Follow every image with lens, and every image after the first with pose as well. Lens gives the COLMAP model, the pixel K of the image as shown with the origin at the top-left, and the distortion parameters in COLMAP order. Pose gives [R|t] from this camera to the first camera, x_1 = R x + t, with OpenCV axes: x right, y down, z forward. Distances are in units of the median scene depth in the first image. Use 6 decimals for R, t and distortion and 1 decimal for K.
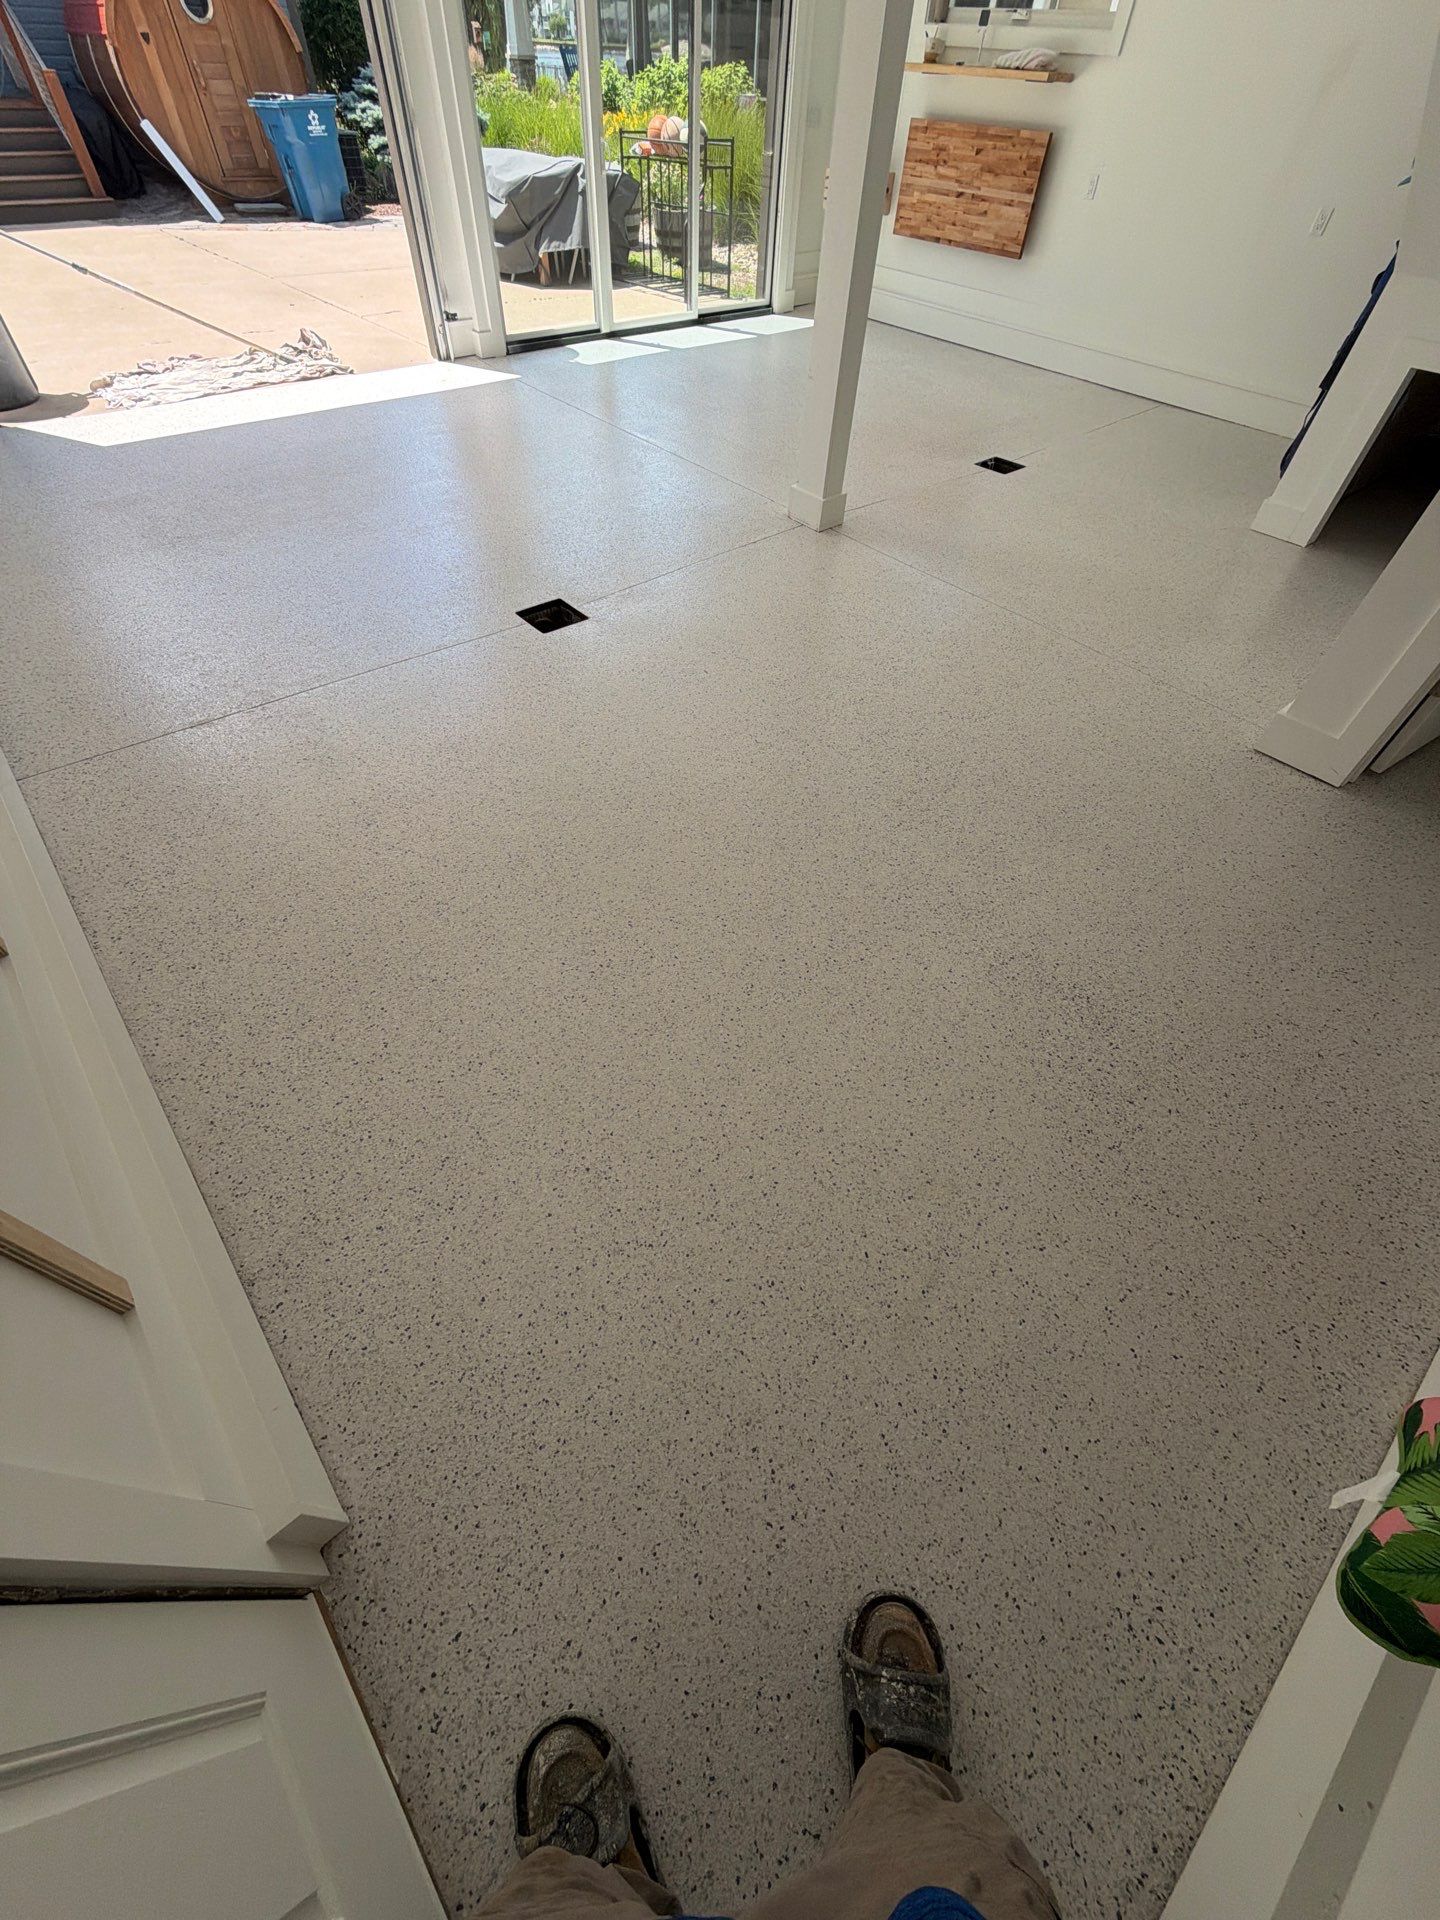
lens RADIAL K [[767.5, 0, 721.4], [0, 767.5, 955.9], [0, 0, 1]] dist [0.002052, 0.000521]
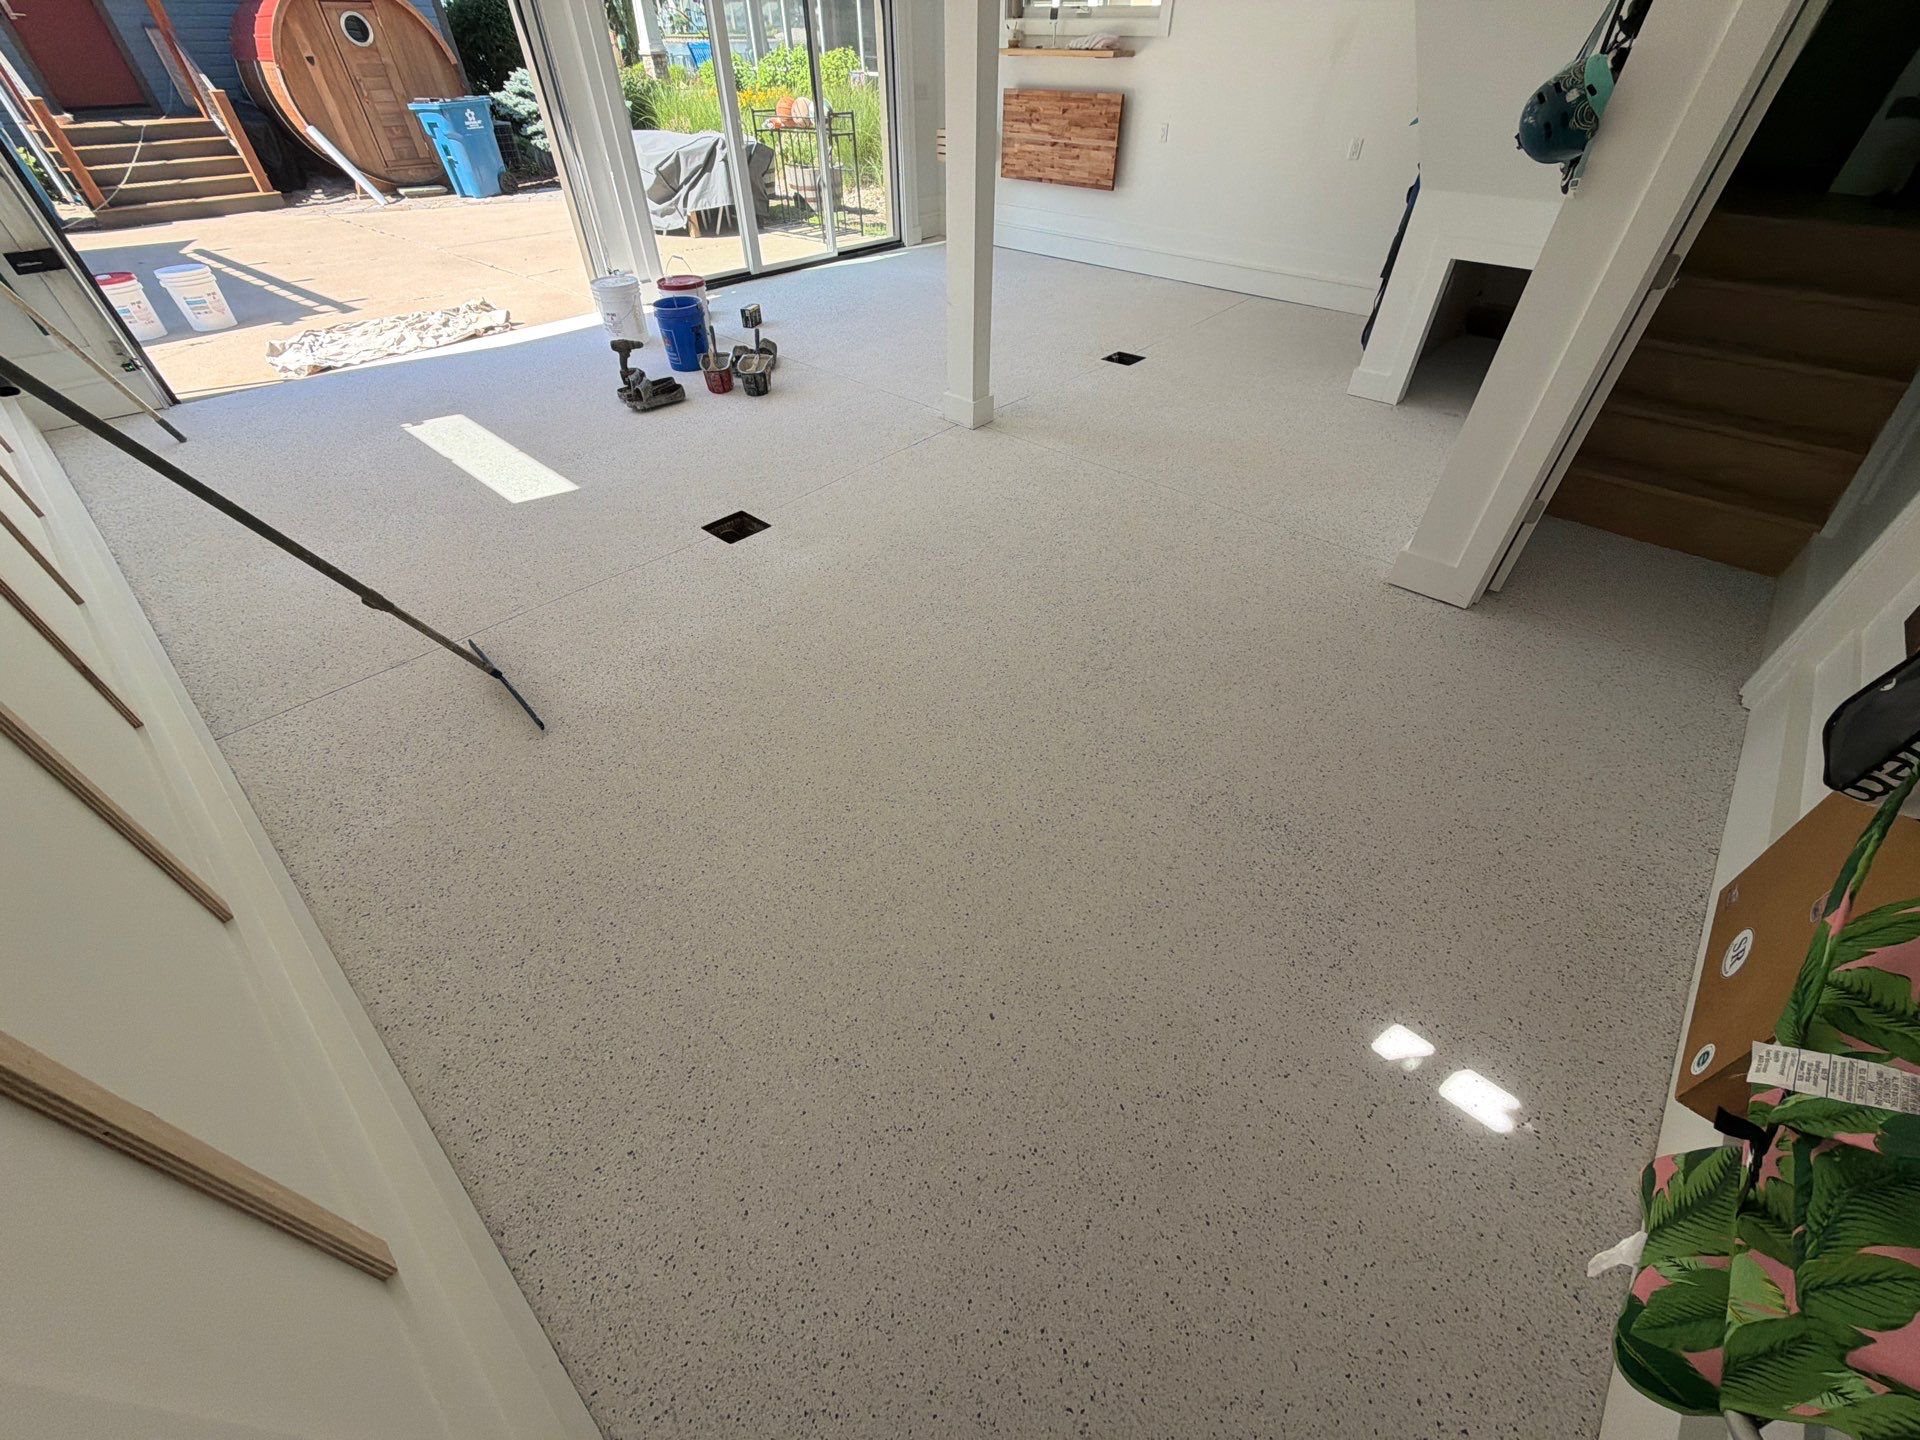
lens RADIAL K [[763.6, 0, 960.0], [0, 763.6, 720.0], [0, 0, 1]] dist [0.002906, -0.000732]
pose [[0.991048, -0.113728, 0.069922, -0.010997], [0.121966, 0.984273, -0.127792, -0.003731], [-0.054289, 0.135176, 0.989333, -0.018101]]
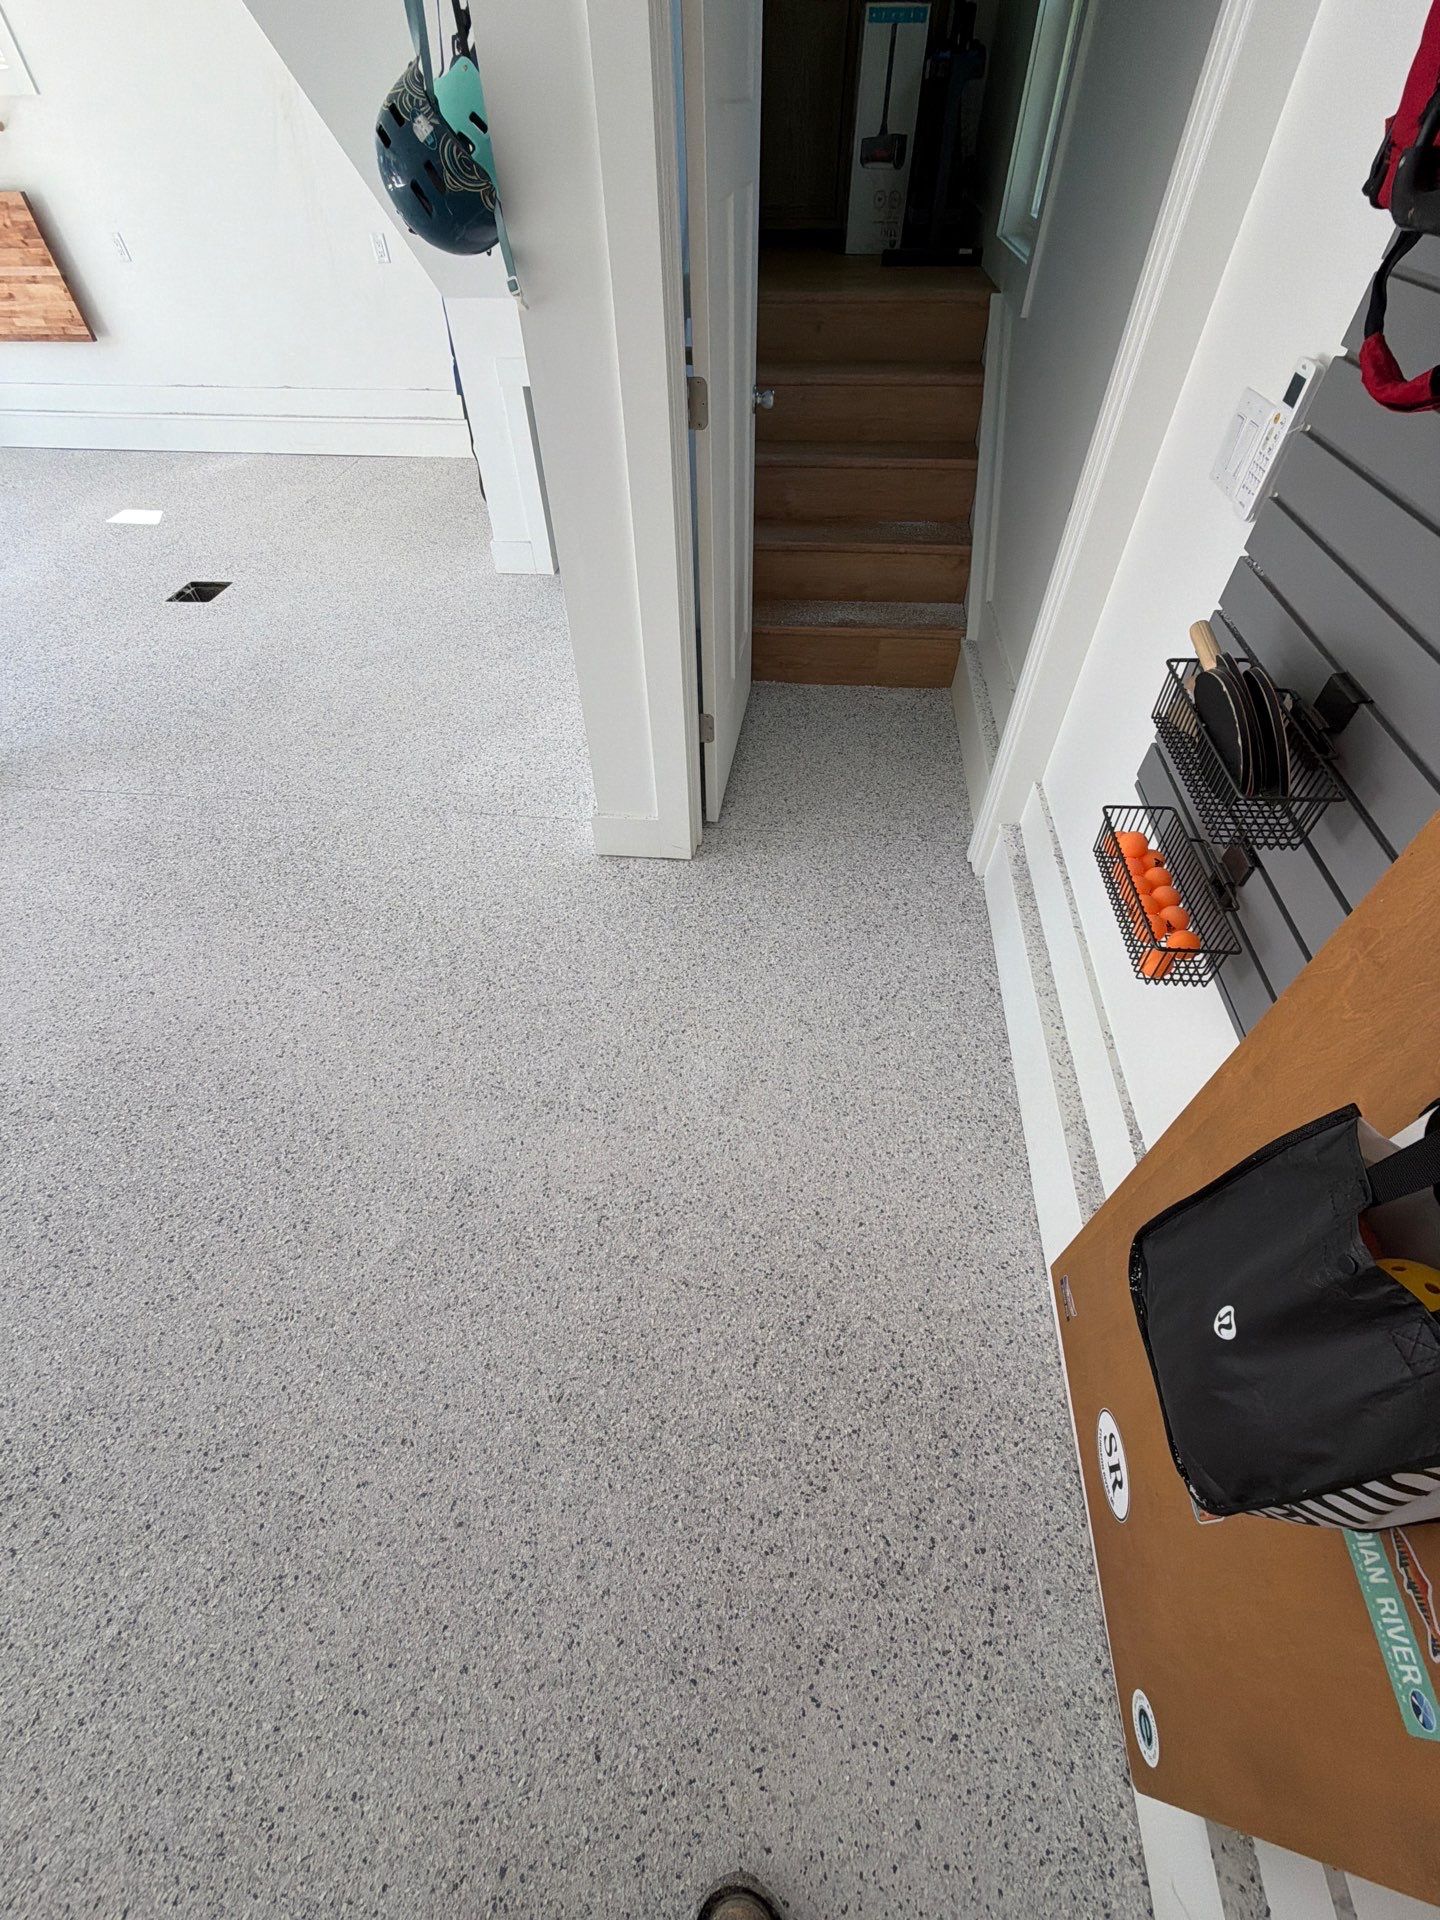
lens RADIAL K [[767.5, 0, 721.4], [0, 767.5, 955.9], [0, 0, 1]] dist [0.002052, 0.000521]
pose [[0.731104, -0.538659, 0.418728, 0.193766], [0.547684, 0.829341, 0.110616, -0.100417], [-0.406853, 0.148459, 0.901349, 0.099230]]
